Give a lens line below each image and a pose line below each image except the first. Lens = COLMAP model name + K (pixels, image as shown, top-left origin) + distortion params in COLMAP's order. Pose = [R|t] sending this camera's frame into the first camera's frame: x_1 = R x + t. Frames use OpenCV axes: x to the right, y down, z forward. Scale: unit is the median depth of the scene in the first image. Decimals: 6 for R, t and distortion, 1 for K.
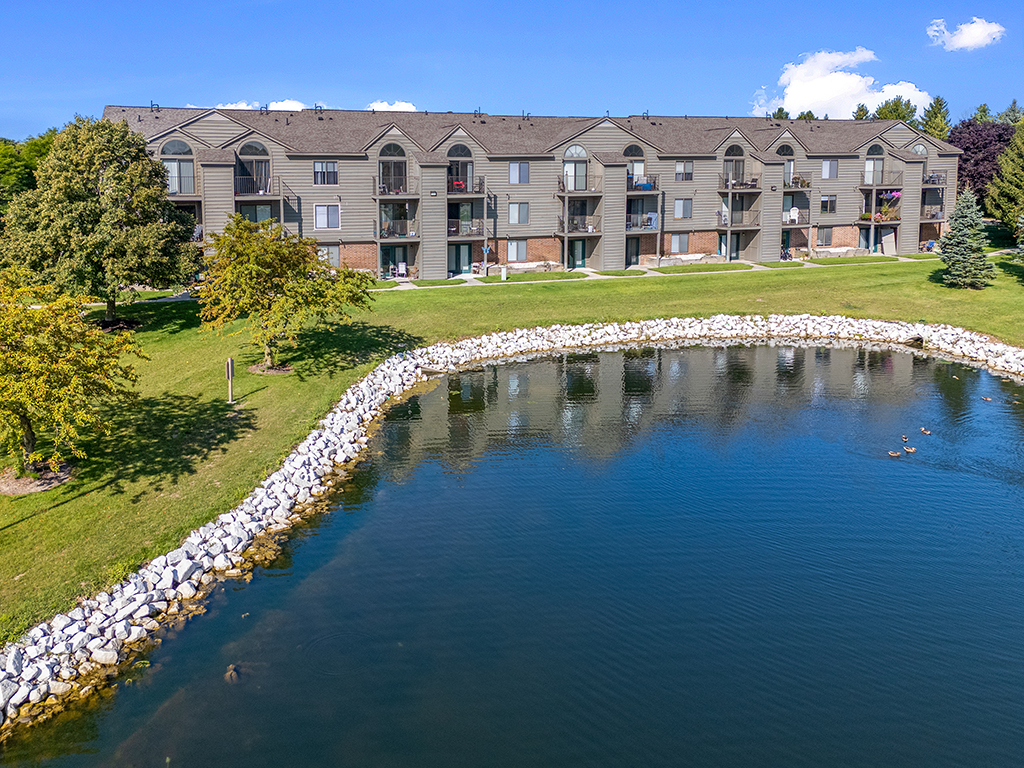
lens RADIAL K [[762.3, 0, 465.0], [0, 762.3, 320.0], [0, 0, 1]] dist [0.050618, -0.025464]
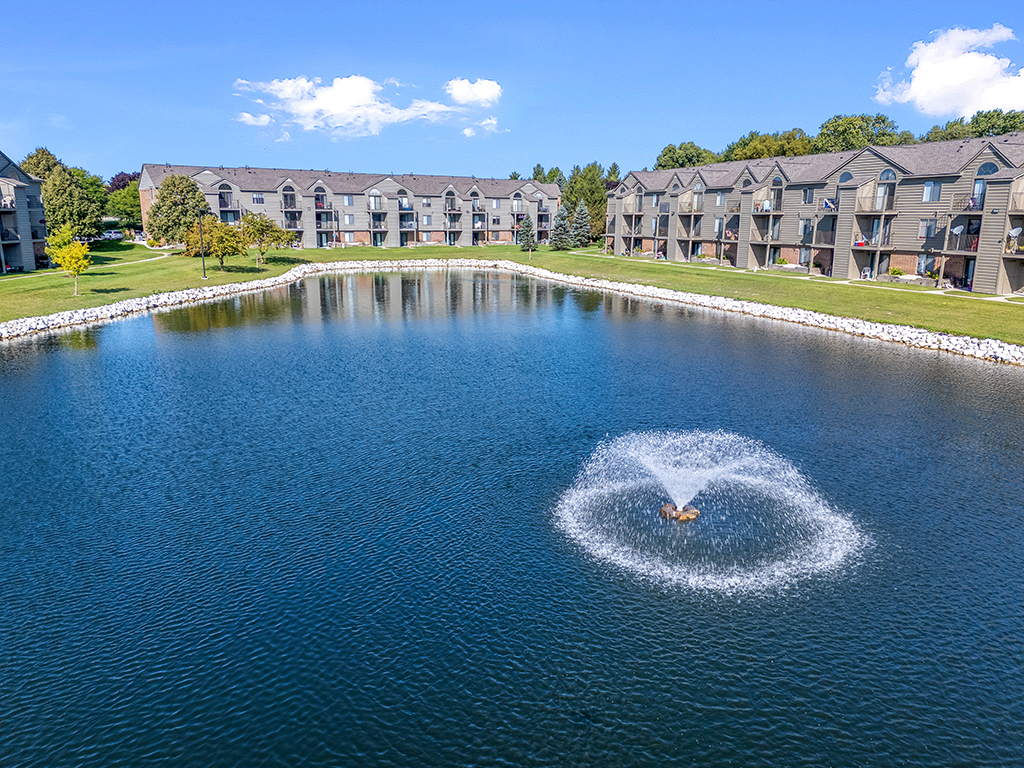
lens RADIAL K [[762.3, 0, 514.0], [0, 762.3, 387.7], [0, 0, 1]] dist [0.050618, -0.025464]
pose [[0.960749, -0.043098, 0.274049, -0.094294], [0.031981, 0.998479, 0.044908, 0.249612], [-0.275568, -0.034381, 0.960667, -1.210843]]
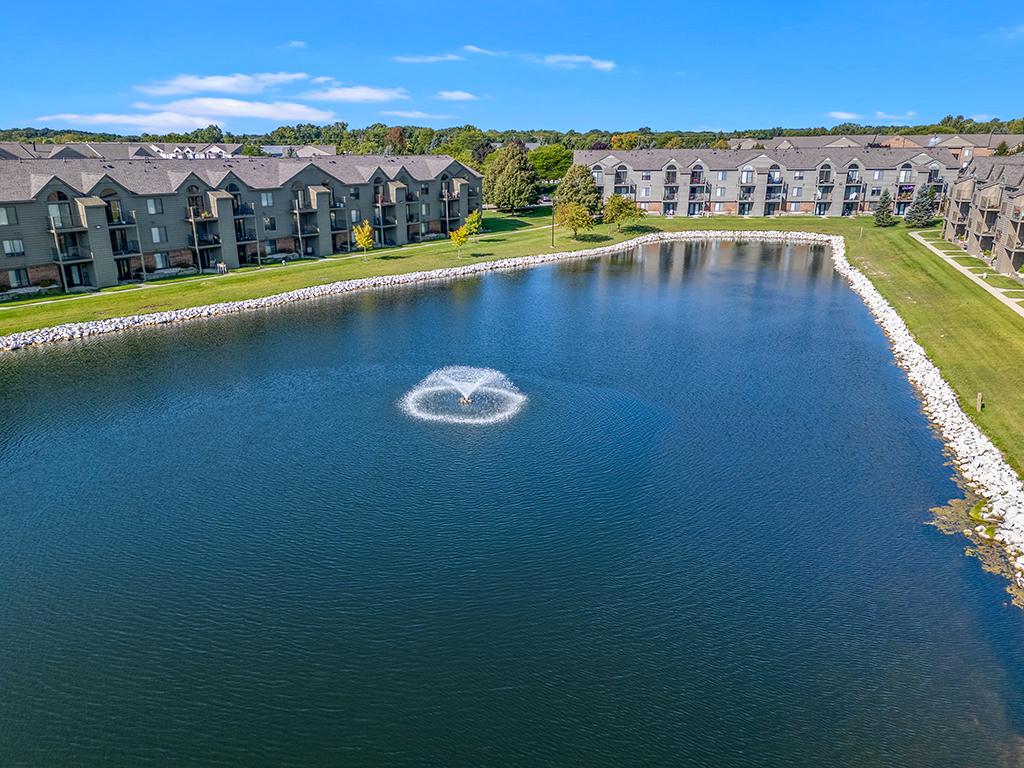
lens RADIAL K [[762.3, 0, 513.9], [0, 762.3, 380.0], [0, 0, 1]] dist [0.050618, -0.025464]
pose [[0.919049, 0.126179, -0.373400, 0.466855], [-0.077910, 0.986837, 0.141712, 0.169279], [0.386366, -0.101149, 0.916783, -1.666207]]
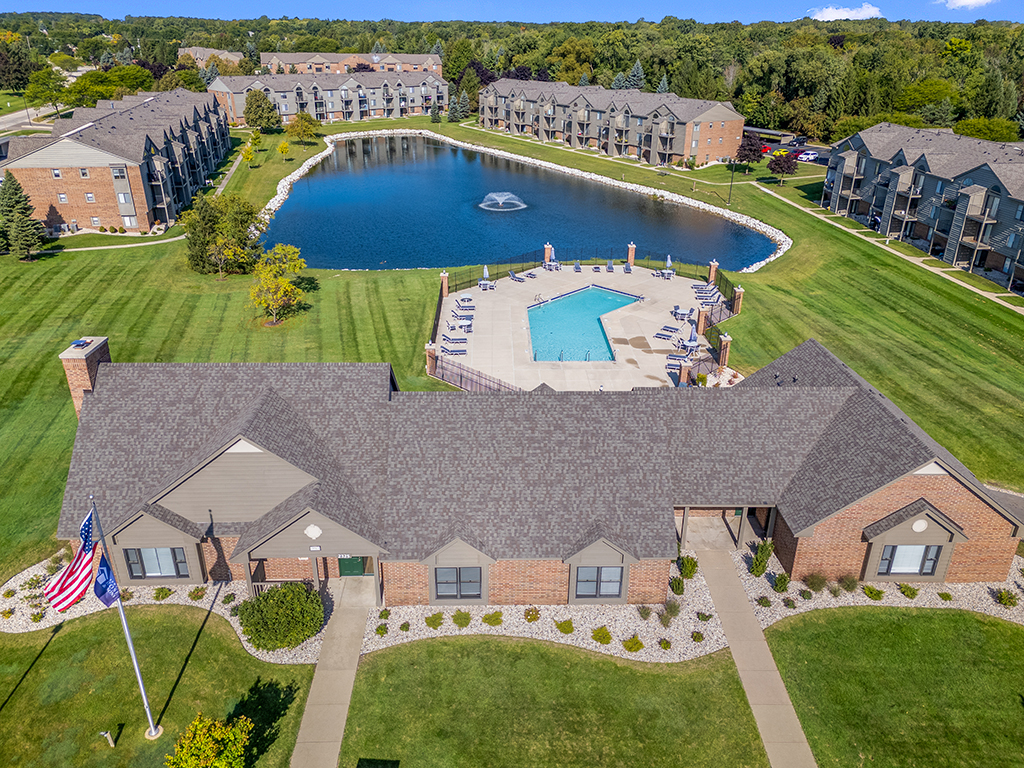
lens RADIAL K [[762.3, 0, 510.1], [0, 762.3, 379.6], [0, 0, 1]] dist [0.050618, -0.025464]
pose [[0.900921, -0.163120, 0.402161, -0.865606], [0.061058, 0.965098, 0.254672, 0.249353], [-0.429666, -0.204884, 0.879437, -2.933679]]
